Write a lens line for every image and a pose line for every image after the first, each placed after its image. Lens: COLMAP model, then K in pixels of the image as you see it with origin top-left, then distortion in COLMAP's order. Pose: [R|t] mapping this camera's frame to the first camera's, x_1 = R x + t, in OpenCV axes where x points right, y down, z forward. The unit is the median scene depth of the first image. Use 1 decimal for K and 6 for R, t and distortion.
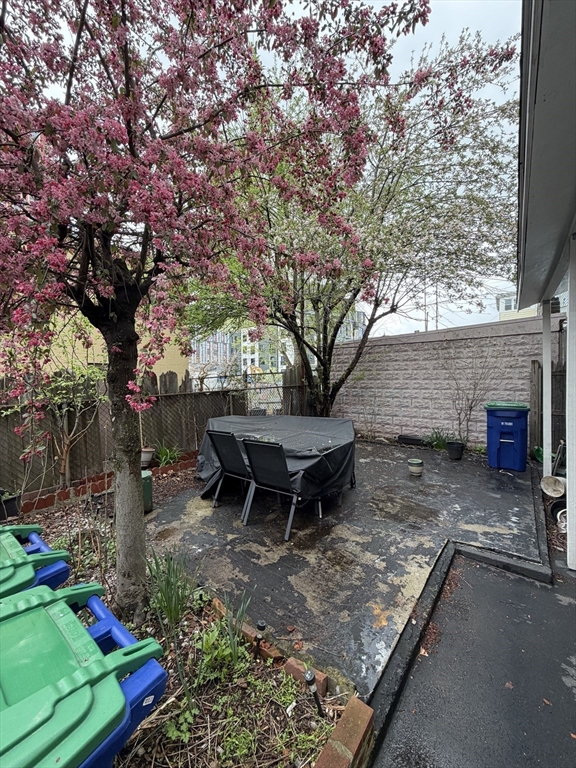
lens RADIAL K [[305.4, 0, 287.7], [0, 305.4, 384.3], [0, 0, 1]] dist [0.000542, 0.000048]
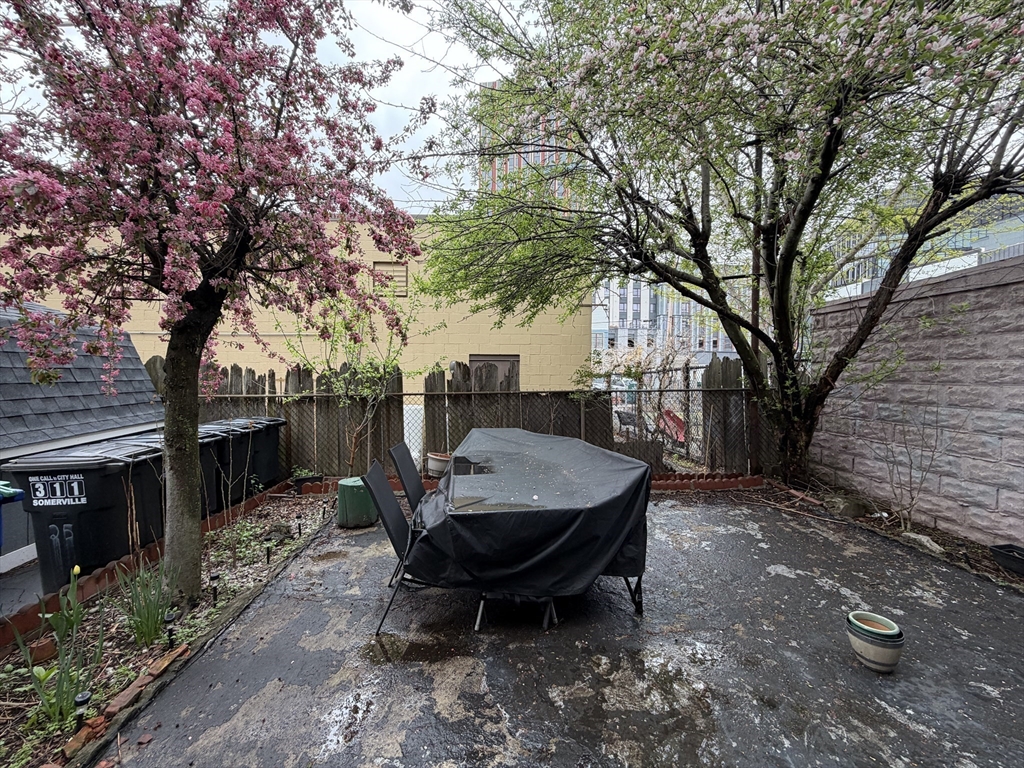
lens RADIAL K [[407.2, 0, 513.2], [0, 407.2, 385.8], [0, 0, 1]] dist [0.000542, 0.000048]
pose [[0.668818, 0.038421, -0.742432, 0.545803], [-0.028840, 0.999253, 0.025731, -0.016471], [0.742866, 0.004202, 0.669427, 0.451380]]
